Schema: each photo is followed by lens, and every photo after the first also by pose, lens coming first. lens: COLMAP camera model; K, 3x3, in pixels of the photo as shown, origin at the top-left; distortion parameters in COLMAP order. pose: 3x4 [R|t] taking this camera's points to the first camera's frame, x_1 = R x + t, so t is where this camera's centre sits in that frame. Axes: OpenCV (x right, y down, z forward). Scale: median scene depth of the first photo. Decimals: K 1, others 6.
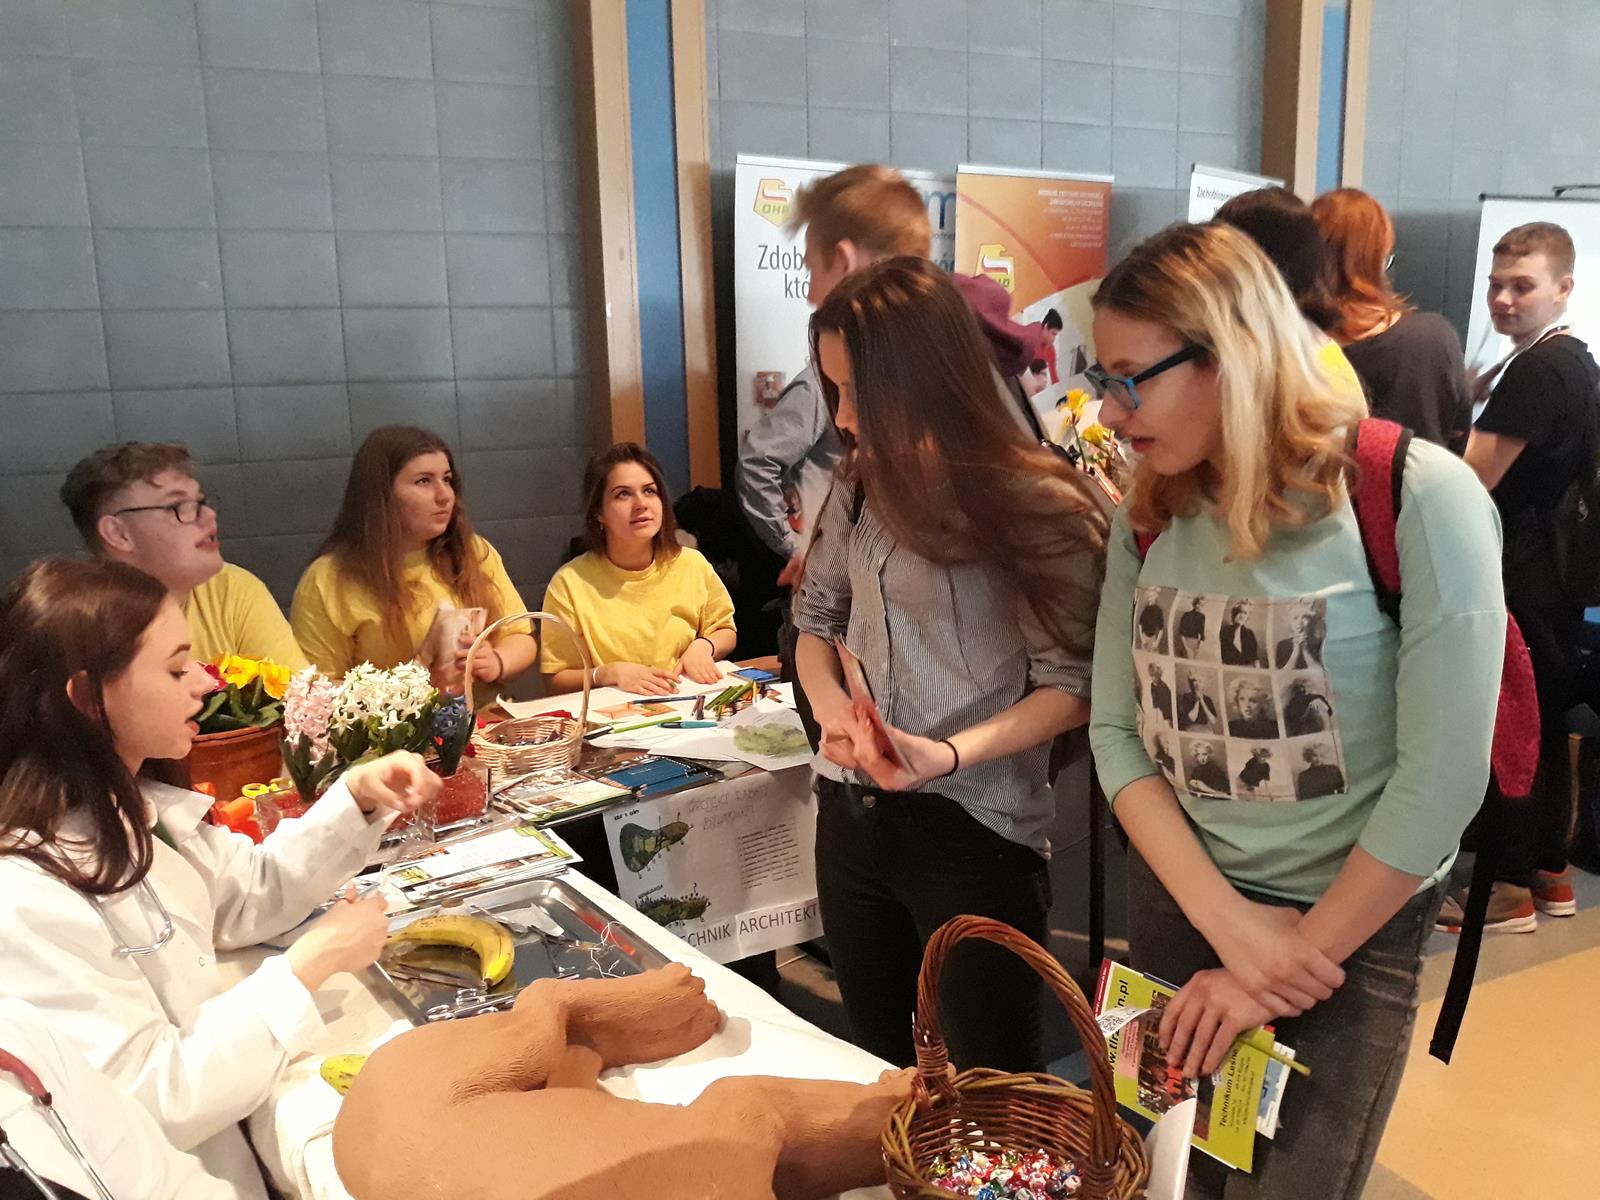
lens RADIAL K [[1364.6, 0, 796.9], [0, 1364.6, 608.4], [0, 0, 1]] dist [0.051217, -0.036304]
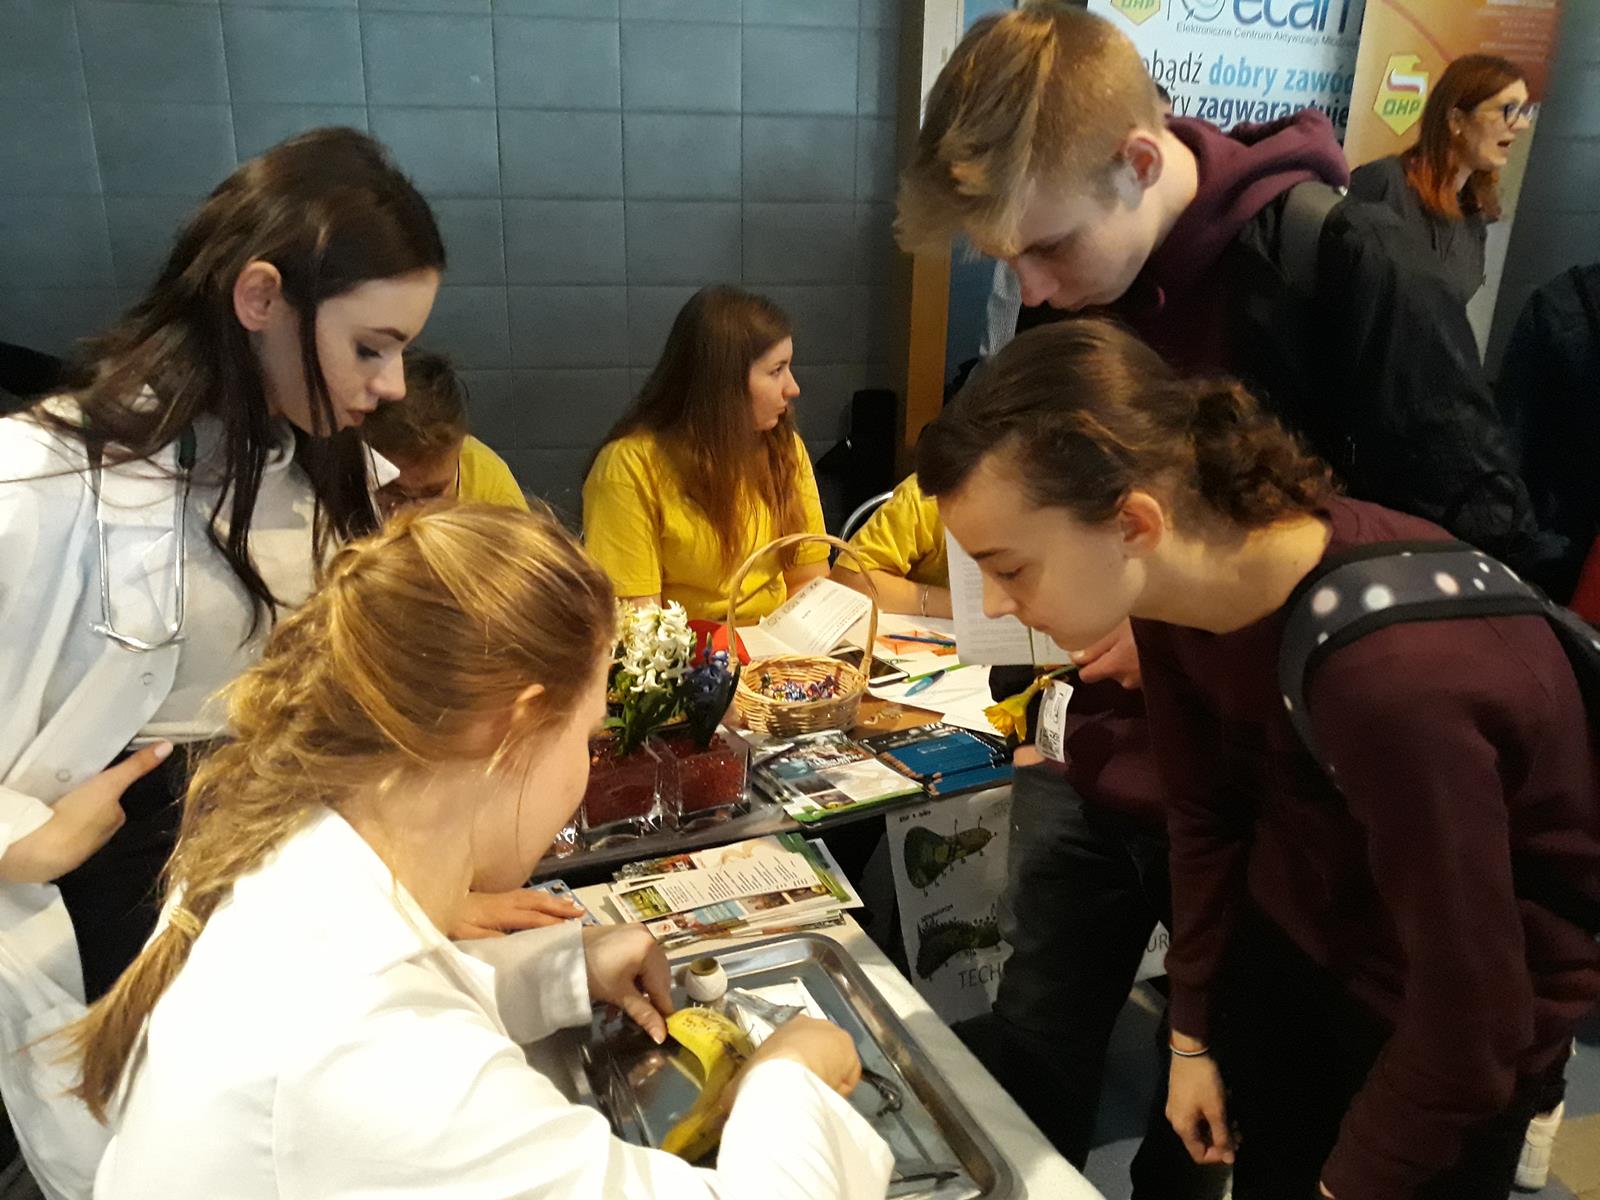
lens RADIAL K [[1364.6, 0, 794.3], [0, 1364.6, 593.2], [0, 0, 1]] dist [0.051217, -0.036304]
pose [[0.978805, 0.103669, -0.176617, -0.038009], [-0.080605, 0.987818, 0.133108, -0.041743], [0.188264, -0.116050, 0.975238, 0.133573]]
